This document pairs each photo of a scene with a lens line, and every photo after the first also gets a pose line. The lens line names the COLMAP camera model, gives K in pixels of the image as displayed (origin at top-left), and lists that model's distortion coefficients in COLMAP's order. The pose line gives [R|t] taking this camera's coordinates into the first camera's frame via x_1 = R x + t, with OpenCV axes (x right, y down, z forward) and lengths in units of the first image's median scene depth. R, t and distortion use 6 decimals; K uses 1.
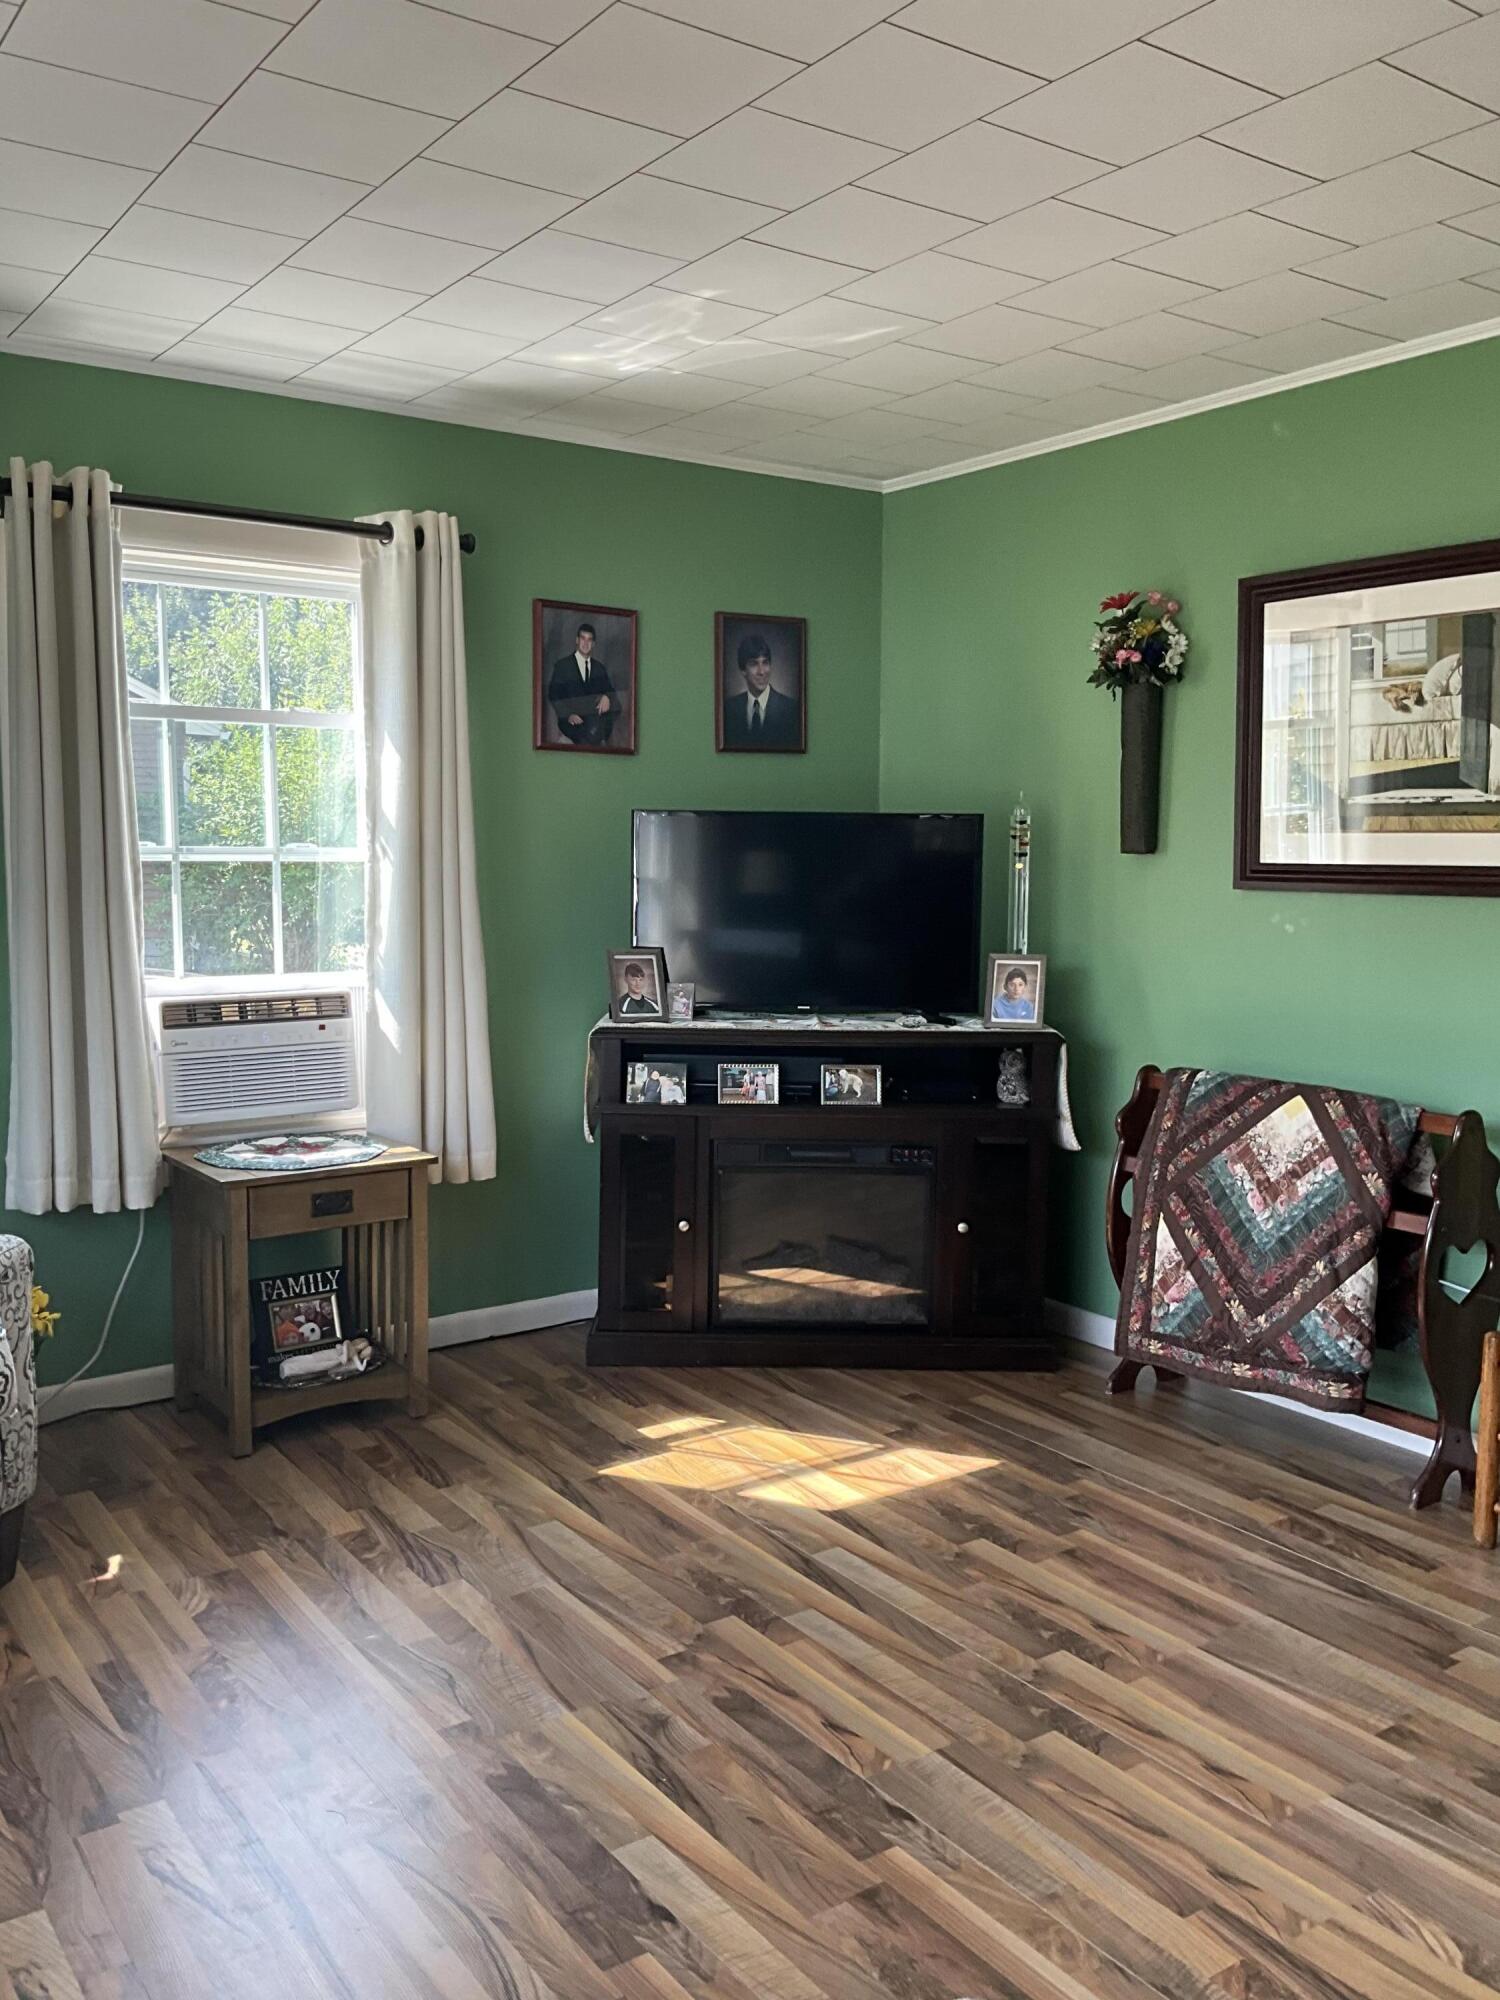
lens RADIAL K [[1656.3, 0, 747.9], [0, 1656.3, 1008.7], [0, 0, 1]] dist [0.132255, -0.256710]
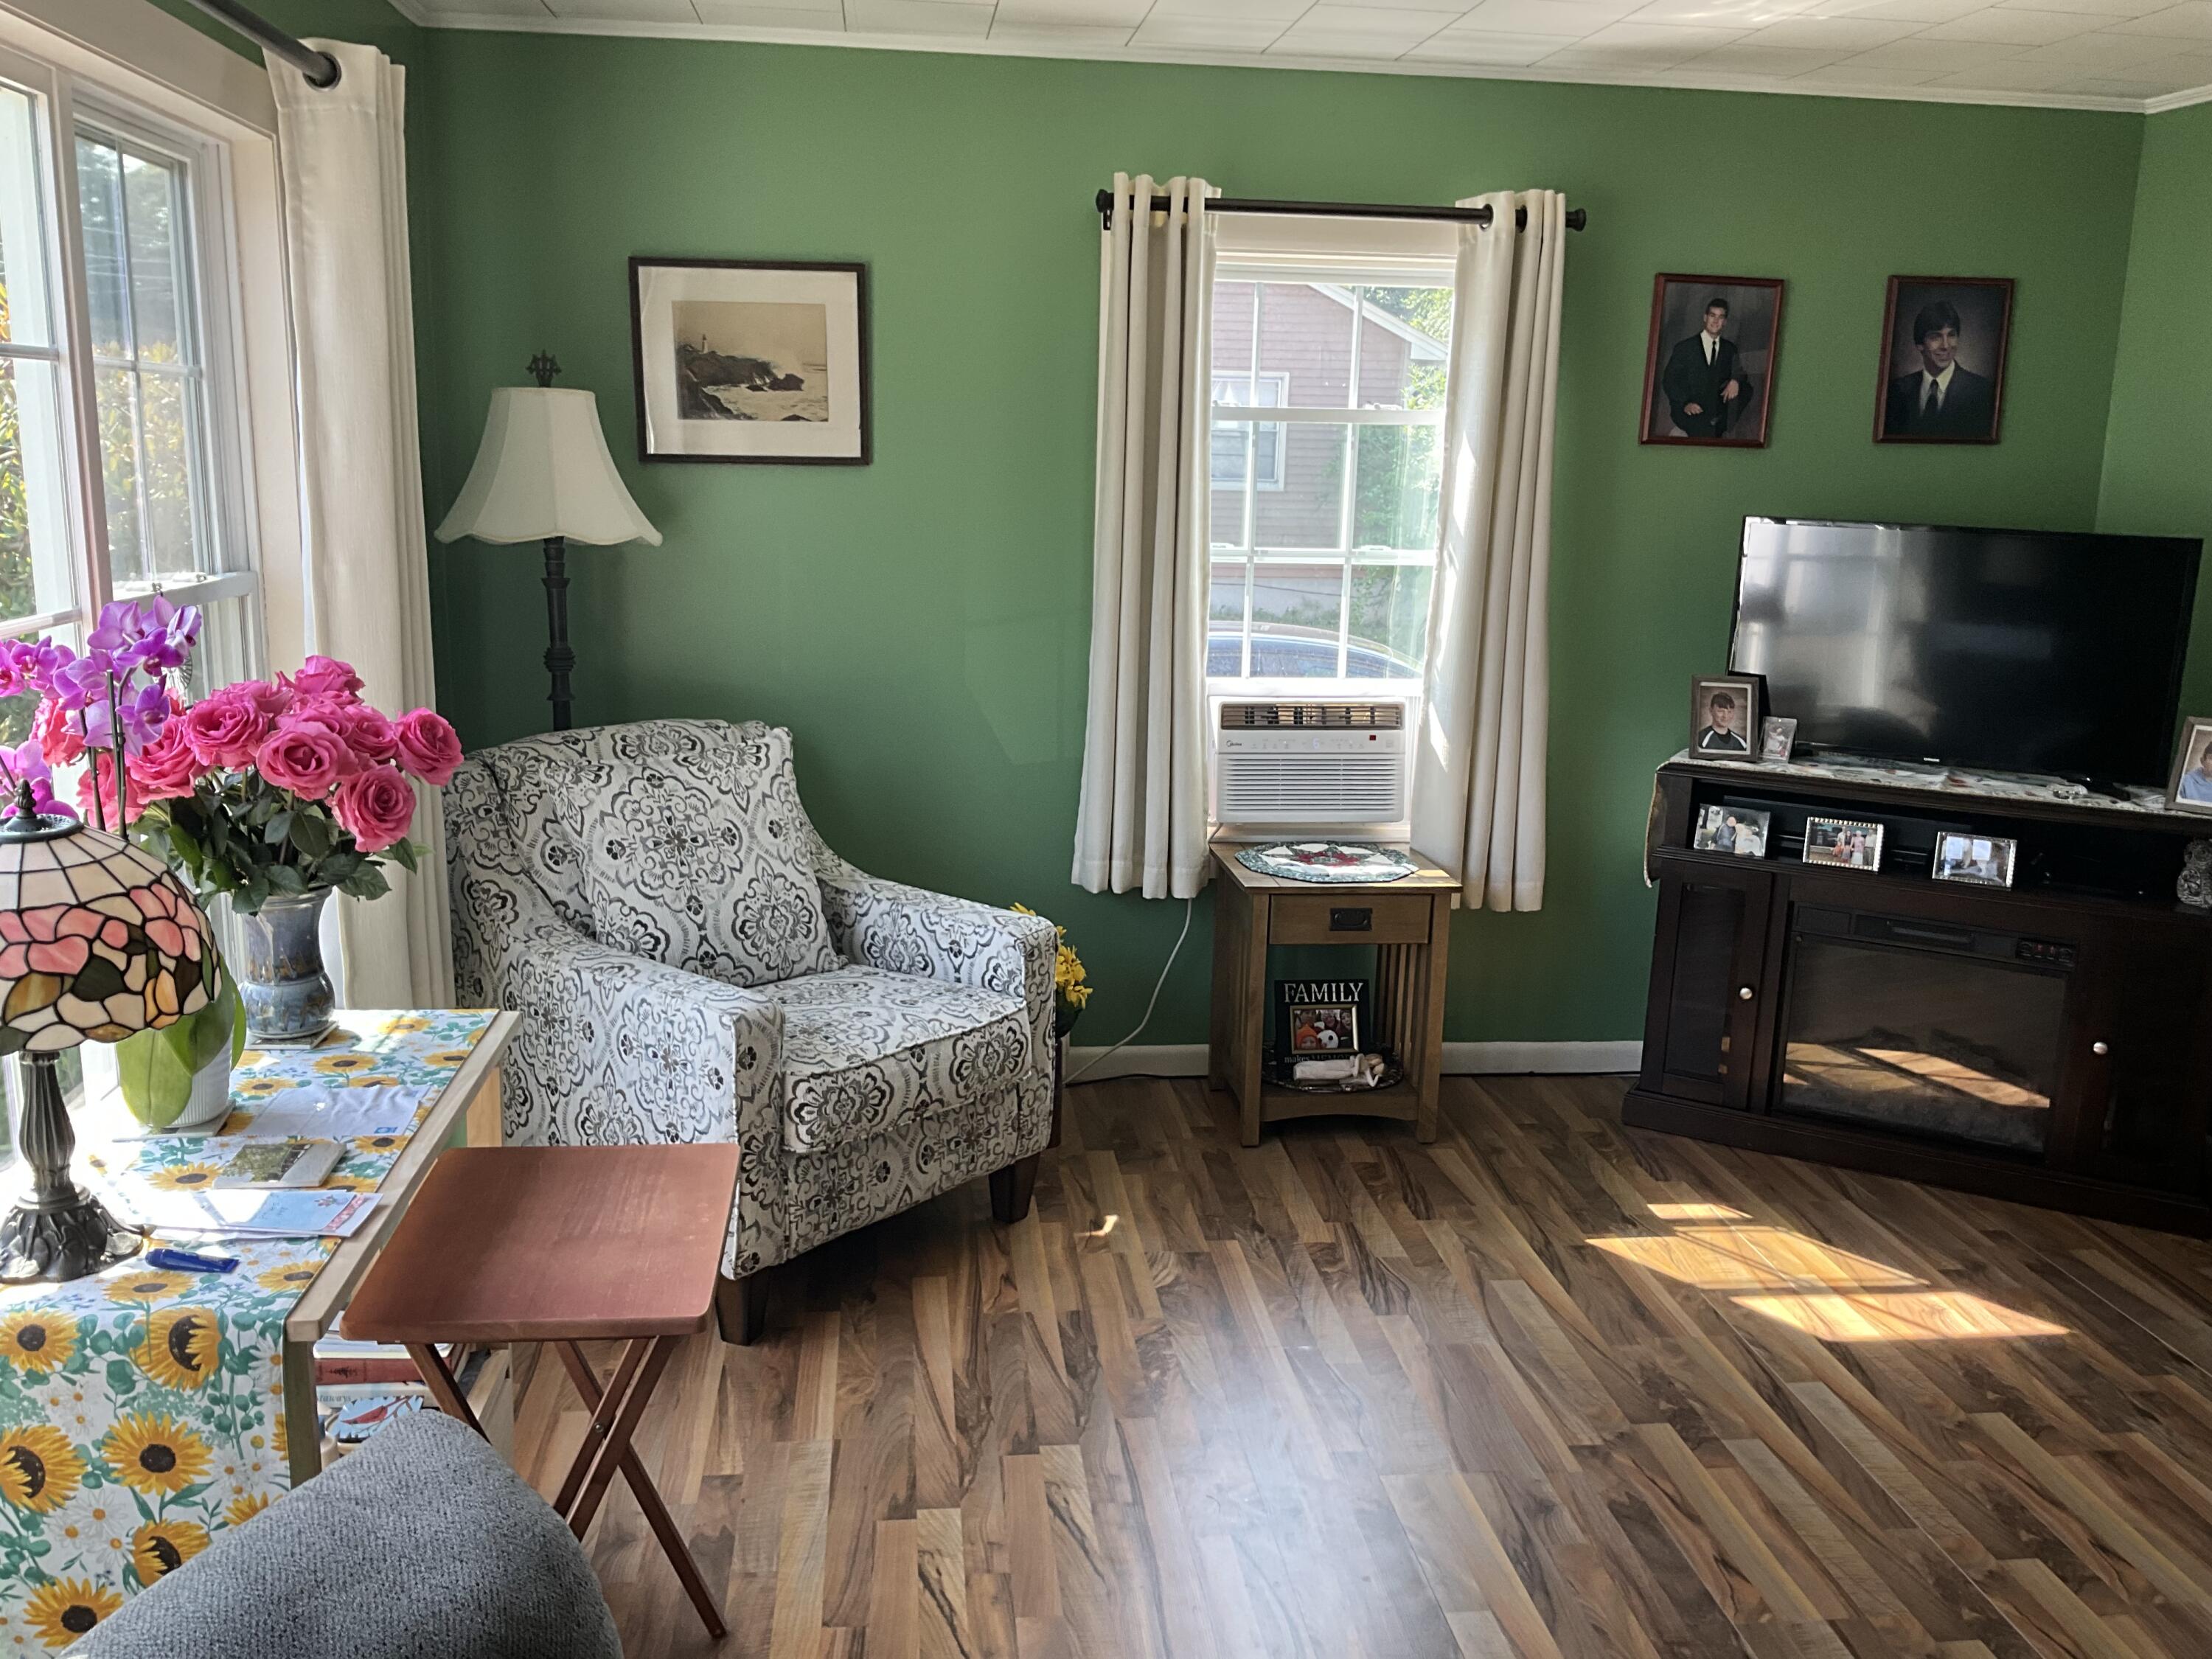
lens RADIAL K [[1831.8, 0, 1106.0], [0, 1831.8, 829.5], [0, 0, 1]] dist [0.132255, -0.256710]
pose [[0.878705, 0.113943, -0.463568, 0.122063], [-0.068756, 0.991179, 0.113300, -0.049835], [0.472388, -0.067684, 0.878788, -0.033427]]
